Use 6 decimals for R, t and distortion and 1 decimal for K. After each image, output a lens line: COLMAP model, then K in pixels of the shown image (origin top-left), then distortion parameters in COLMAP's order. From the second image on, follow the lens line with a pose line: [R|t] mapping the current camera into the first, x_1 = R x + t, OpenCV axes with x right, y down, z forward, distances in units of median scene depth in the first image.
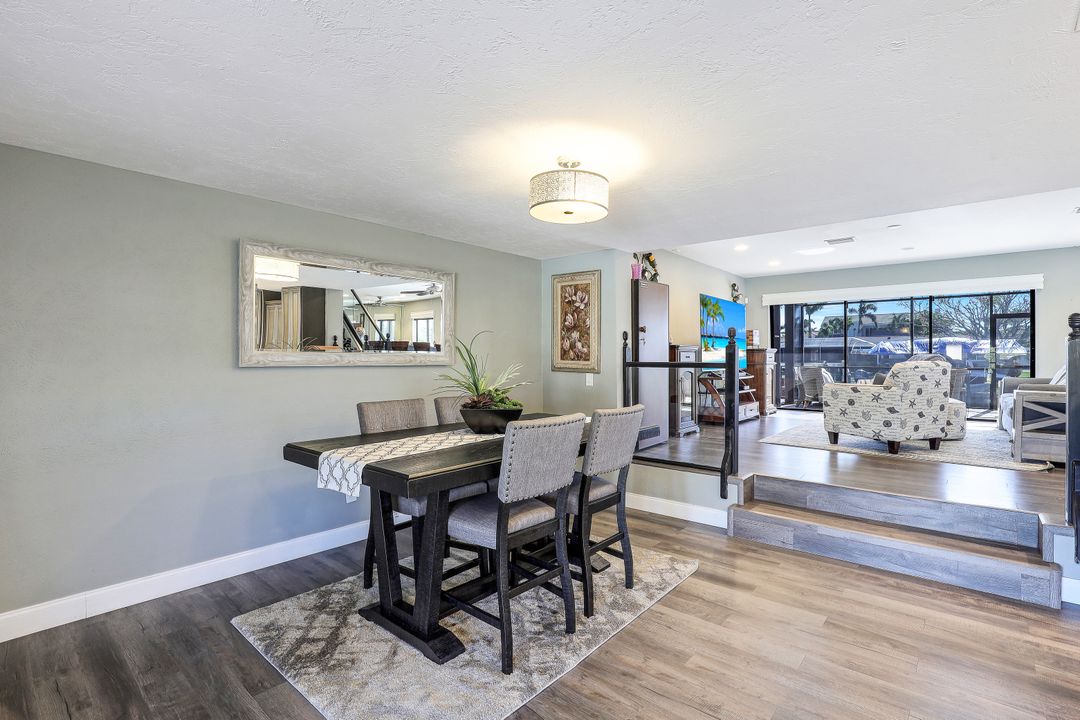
lens RADIAL K [[501.1, 0, 546.9], [0, 501.1, 354.9], [0, 0, 1]] dist [-0.029978, 0.007343]
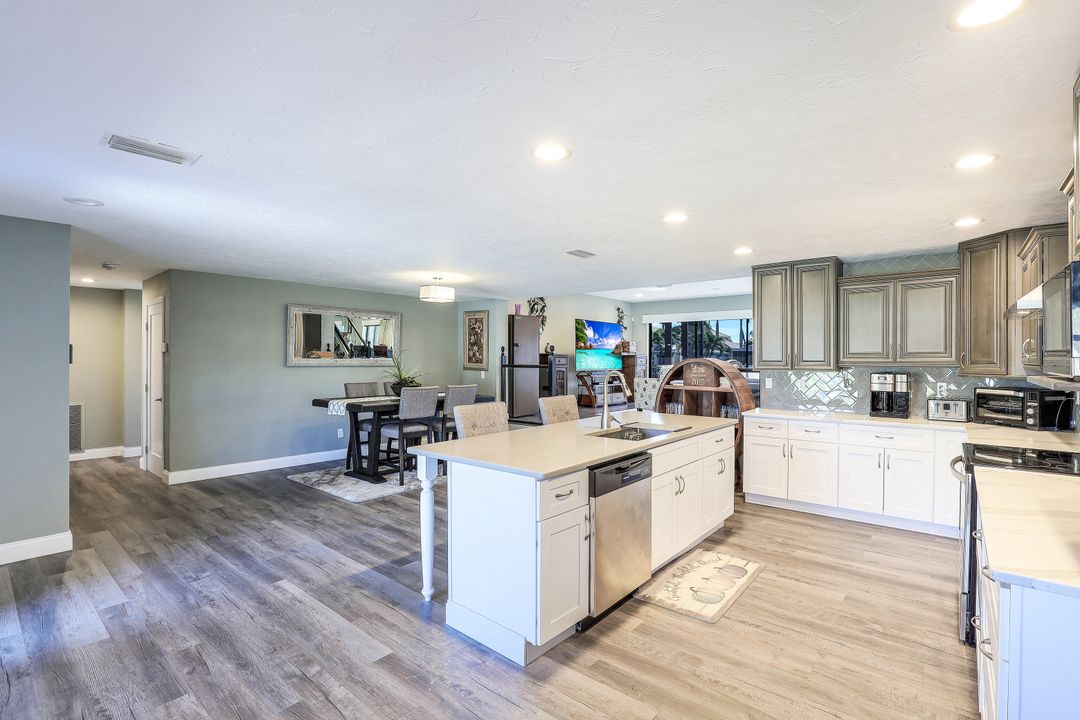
lens RADIAL K [[498.0, 0, 540.0], [0, 498.0, 343.5], [0, 0, 1]] dist [-0.029622, 0.006313]
pose [[0.999937, 0.003721, 0.010591, 0.259571], [-0.003438, 0.999640, -0.026602, -0.012149], [-0.010686, 0.026564, 0.999590, -0.678181]]
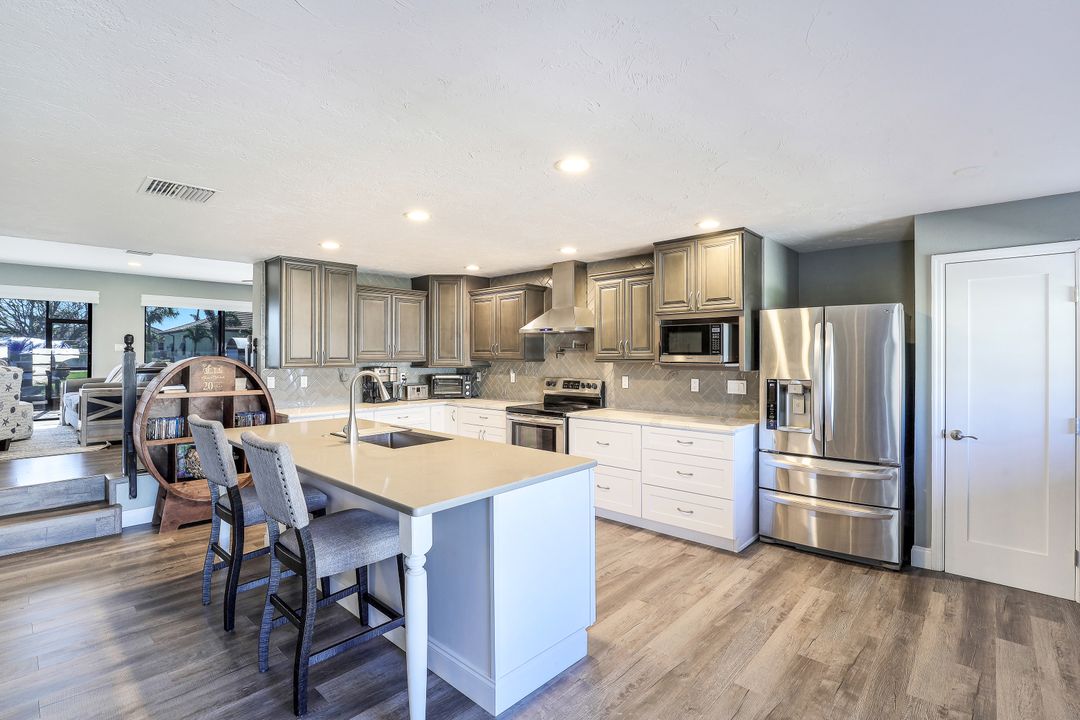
lens RADIAL K [[501.1, 0, 546.9], [0, 501.1, 354.9], [0, 0, 1]] dist [-0.029978, 0.007343]
pose [[0.028102, 0.000024, 0.999605, -0.226870], [0.000114, 1.000000, -0.000028, -0.012277], [-0.999605, 0.000115, 0.028102, -0.189605]]
